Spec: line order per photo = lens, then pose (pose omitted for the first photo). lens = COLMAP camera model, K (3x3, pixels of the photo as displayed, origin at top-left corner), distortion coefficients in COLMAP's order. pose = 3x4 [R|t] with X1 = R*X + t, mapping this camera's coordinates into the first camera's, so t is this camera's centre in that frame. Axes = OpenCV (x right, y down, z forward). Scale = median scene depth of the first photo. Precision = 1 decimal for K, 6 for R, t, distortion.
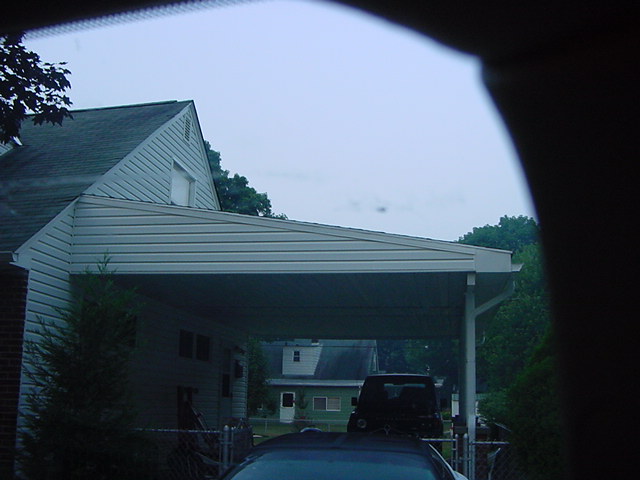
lens RADIAL K [[743.4, 0, 320.0], [0, 743.4, 240.0], [0, 0, 1]] dist [-0.202534, 0.212305]
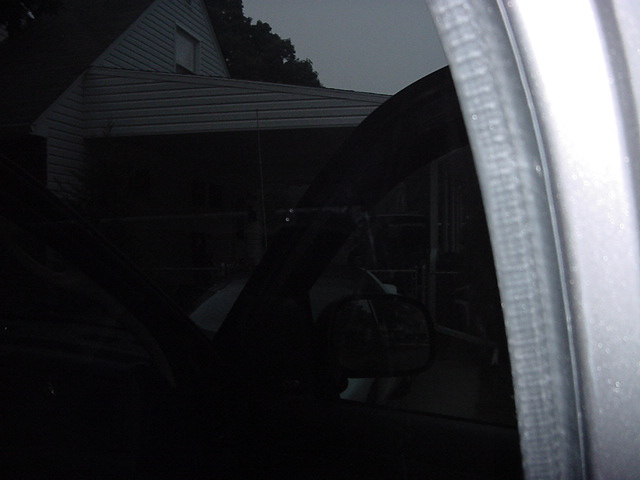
lens RADIAL K [[743.4, 0, 320.0], [0, 743.4, 240.0], [0, 0, 1]] dist [-0.202534, 0.212305]
pose [[0.998407, -0.023192, -0.051429, 0.079550], [0.033496, 0.977214, 0.209599, -0.023281], [0.045396, -0.210987, 0.976434, -0.129096]]
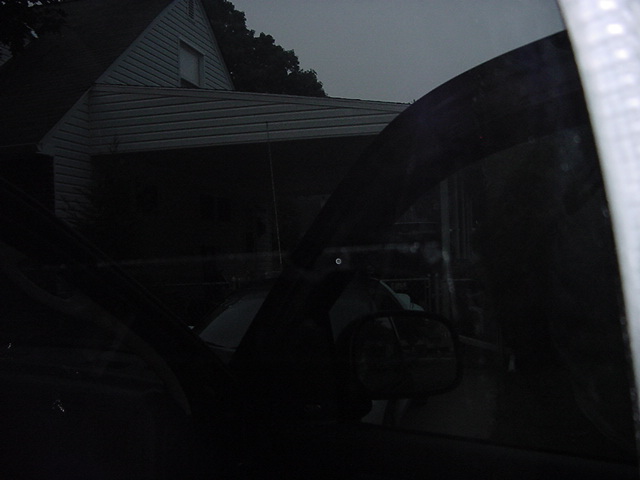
lens RADIAL K [[743.4, 0, 320.0], [0, 743.4, 240.0], [0, 0, 1]] dist [-0.202534, 0.212305]
pose [[0.996476, -0.054860, -0.063446, 0.077240], [0.066334, 0.978387, 0.195854, -0.022968], [0.051331, -0.199373, 0.978578, -0.120530]]
